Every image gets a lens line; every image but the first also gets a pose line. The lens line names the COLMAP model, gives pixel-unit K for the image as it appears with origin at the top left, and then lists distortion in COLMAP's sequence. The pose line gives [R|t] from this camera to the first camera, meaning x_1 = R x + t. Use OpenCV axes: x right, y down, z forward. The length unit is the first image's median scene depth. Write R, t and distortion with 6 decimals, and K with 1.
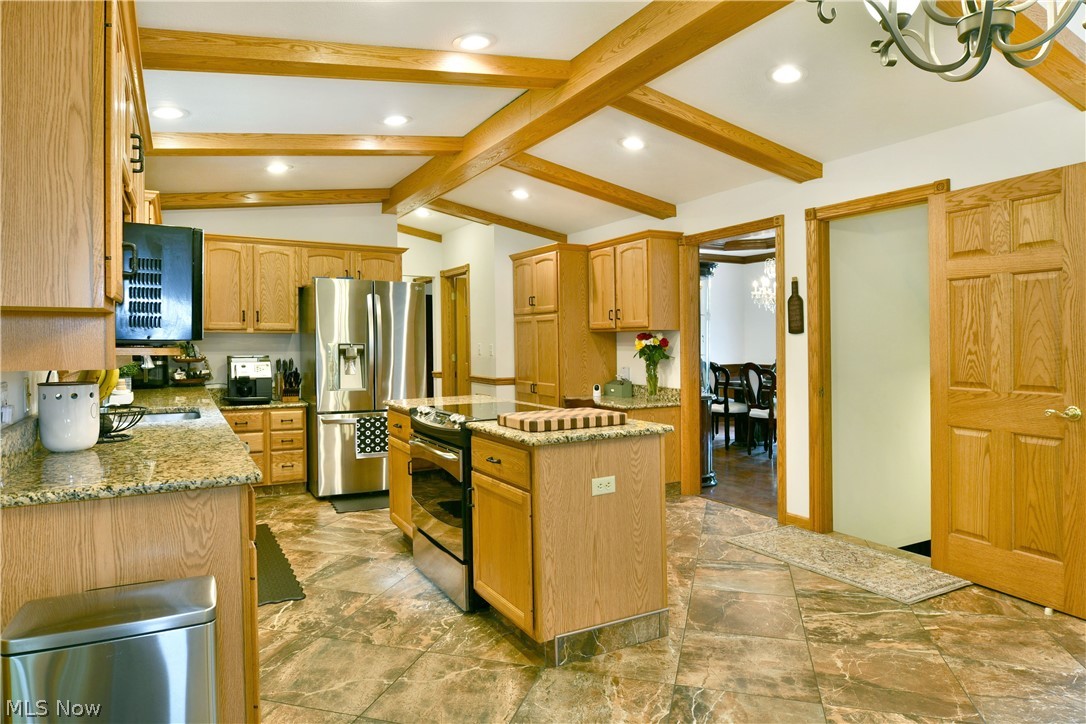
lens RADIAL K [[662.0, 0, 556.7], [0, 662.0, 347.1], [0, 0, 1]] dist [-0.009665, -0.002974]
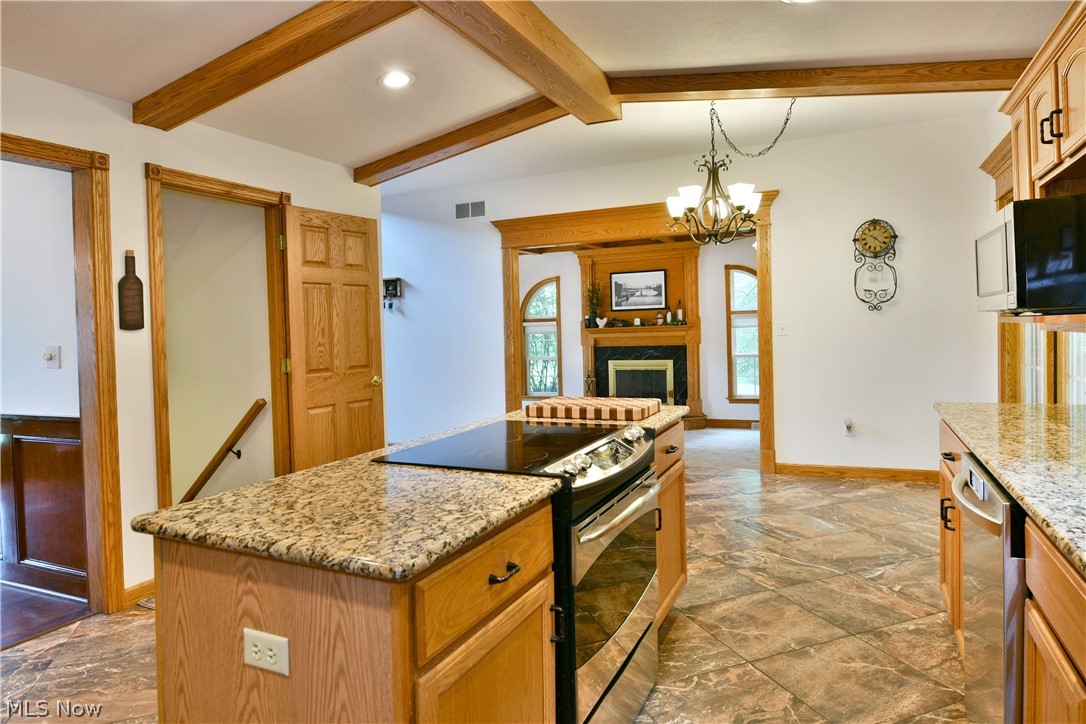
lens RADIAL K [[669.8, 0, 532.5], [0, 669.8, 351.2], [0, 0, 1]] dist [-0.013122, -0.003577]
pose [[-0.567959, -0.006140, 0.823034, -0.736908], [0.038705, 0.998667, 0.034159, -0.008060], [-0.822146, 0.051256, -0.566964, 1.642235]]
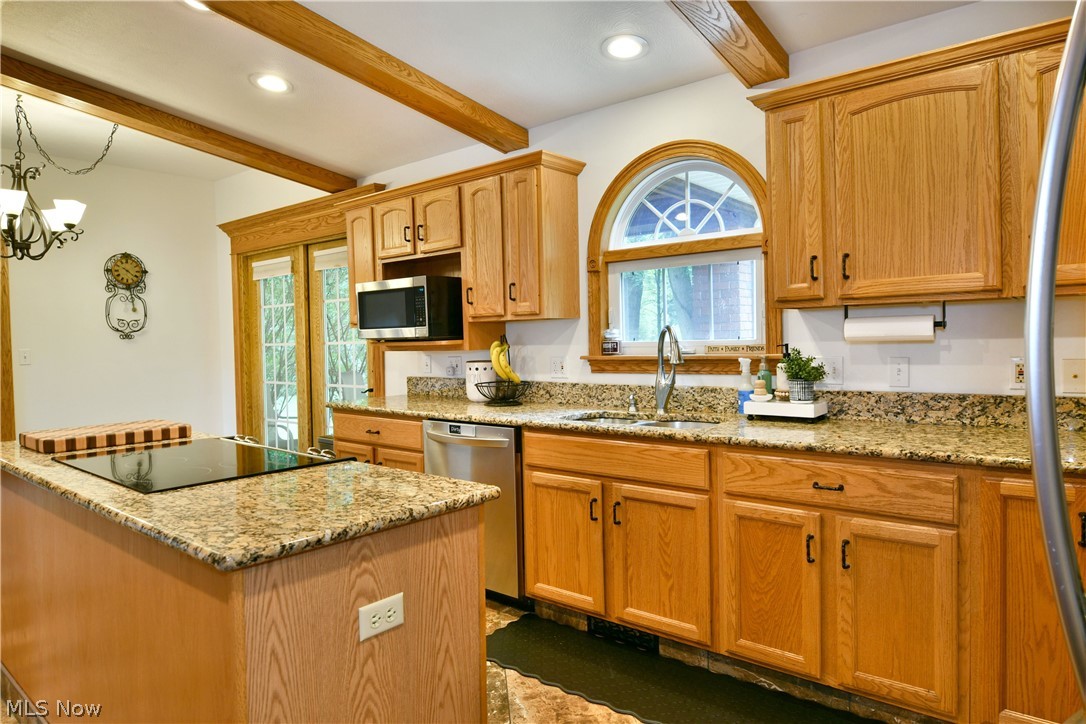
lens RADIAL K [[666.8, 0, 544.2], [0, 666.8, 375.0], [0, 0, 1]] dist [-0.001990, -0.001862]
pose [[-0.934831, 0.043161, -0.352461, -0.218233], [0.022210, 0.997749, 0.063275, -0.012453], [0.354398, 0.051323, -0.933685, 2.053398]]
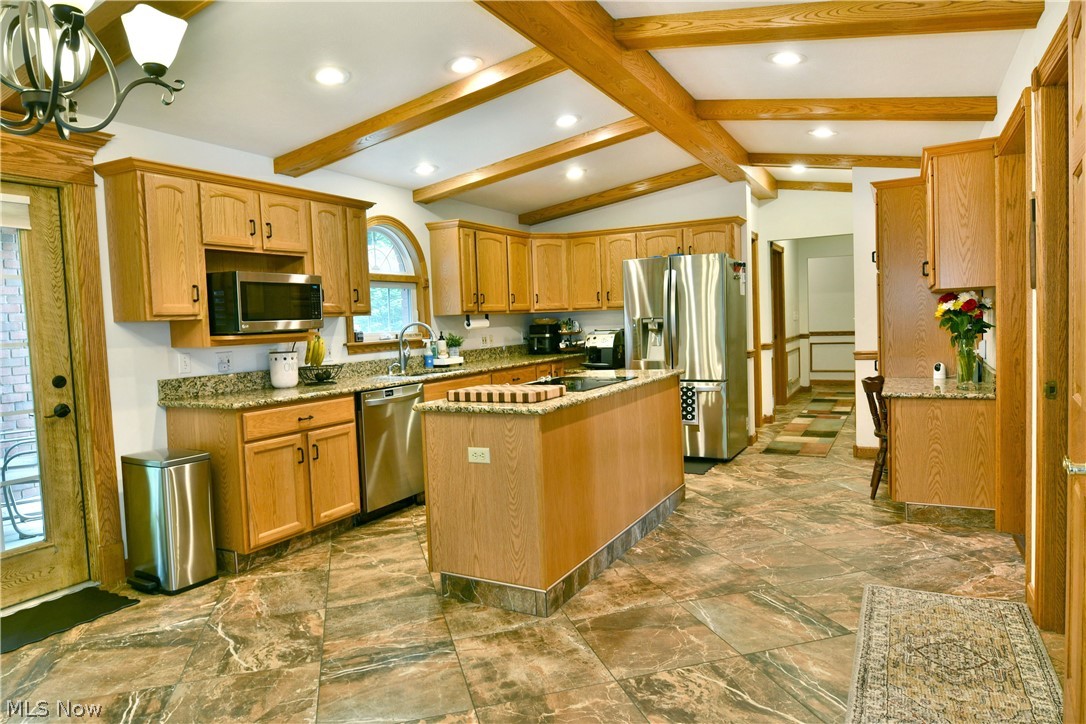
lens RADIAL K [[669.8, 0, 532.5], [0, 669.8, 351.2], [0, 0, 1]] dist [-0.013122, -0.003577]
pose [[0.517795, 0.019909, -0.855273, 1.000109], [0.032275, 0.998563, 0.042785, -0.007142], [0.854896, -0.049758, 0.516408, 0.480012]]
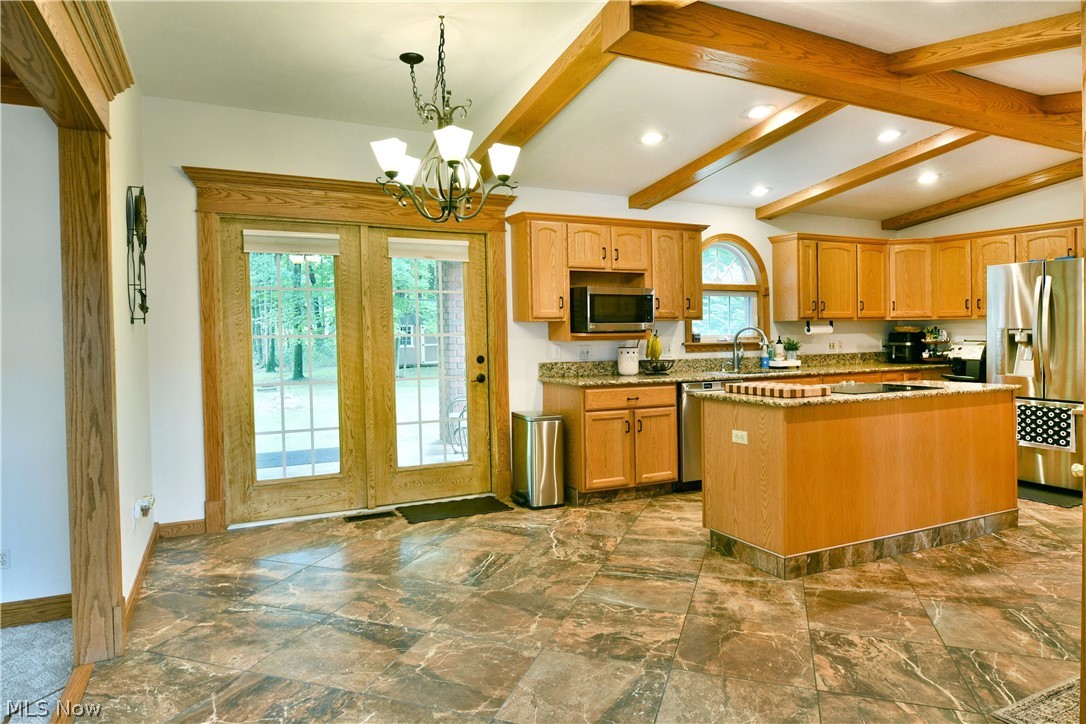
lens RADIAL K [[662.5, 0, 532.3], [0, 662.5, 350.4], [0, 0, 1]] dist [-0.009060, -0.003737]
pose [[-0.066721, 0.029128, -0.997346, 1.346267], [0.002781, 0.999575, 0.029007, -0.006631], [0.997768, -0.000838, -0.066774, 0.626997]]
